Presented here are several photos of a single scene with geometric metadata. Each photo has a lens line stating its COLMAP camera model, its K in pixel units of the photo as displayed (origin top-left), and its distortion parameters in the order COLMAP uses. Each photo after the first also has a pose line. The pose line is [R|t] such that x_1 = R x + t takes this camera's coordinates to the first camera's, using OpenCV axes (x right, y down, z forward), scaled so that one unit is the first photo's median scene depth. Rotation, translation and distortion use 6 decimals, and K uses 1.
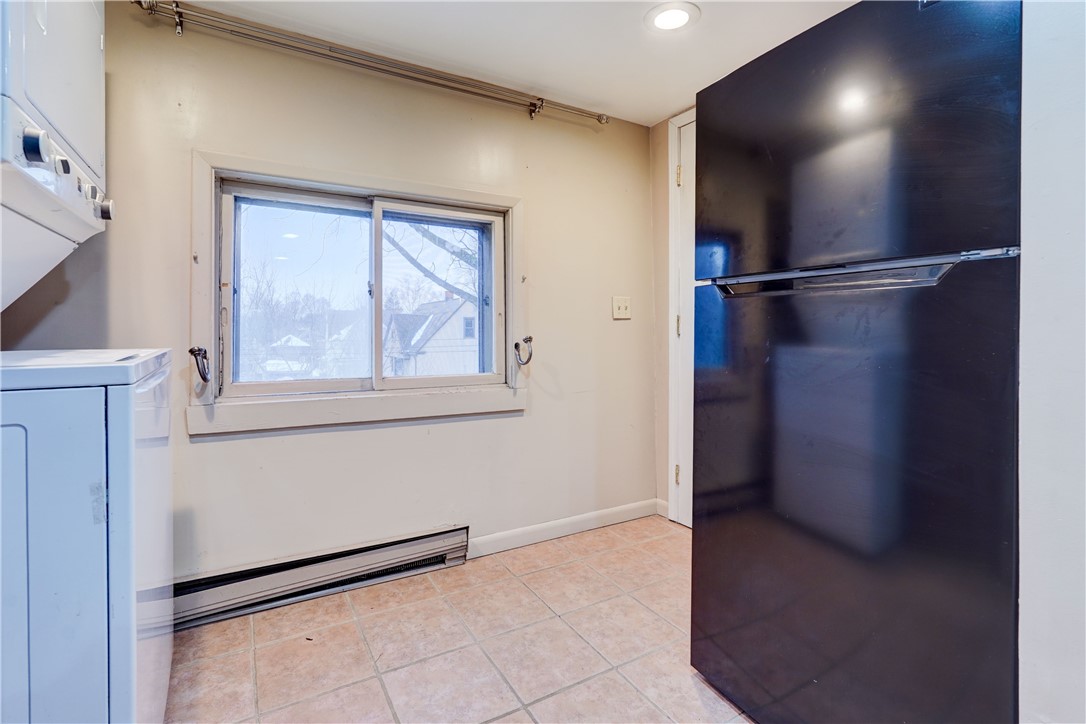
lens RADIAL K [[519.1, 0, 559.7], [0, 519.1, 332.2], [0, 0, 1]] dist [-0.018479, 0.011122]
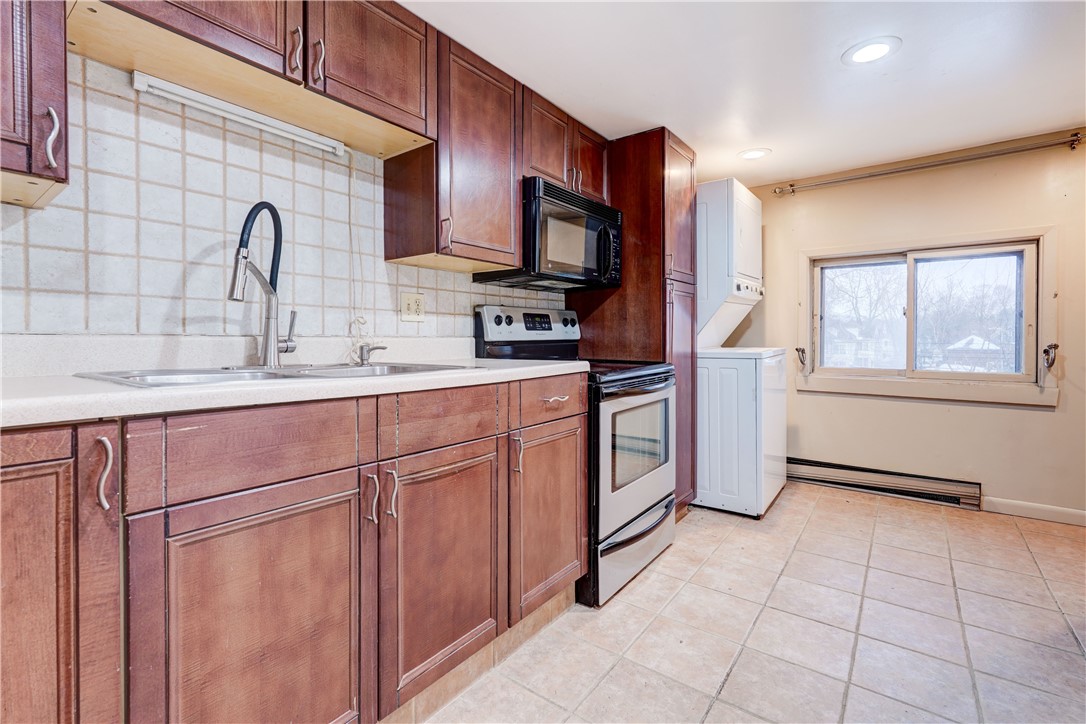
lens RADIAL K [[489.4, 0, 567.6], [0, 489.4, 345.6], [0, 0, 1]] dist [0.017245, 0.000726]
pose [[0.414529, 0.016044, -0.909895, 0.613447], [0.004688, 0.999794, 0.019765, -0.018831], [0.910024, -0.012459, 0.414368, -0.577660]]
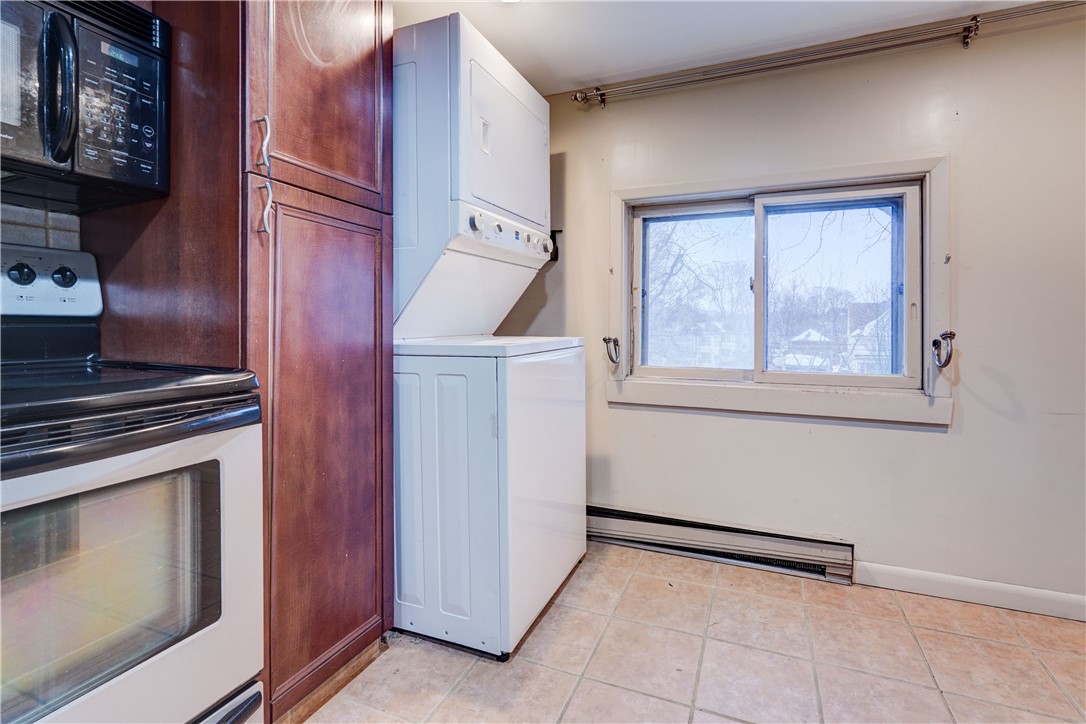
lens RADIAL K [[517.5, 0, 542.2], [0, 517.5, 328.5], [0, 0, 1]] dist [-0.003366, 0.005114]
pose [[0.590057, 0.004895, -0.807347, 0.248021], [-0.002061, 0.999987, 0.004556, 0.001061], [0.807359, -0.001024, 0.590060, 0.050614]]
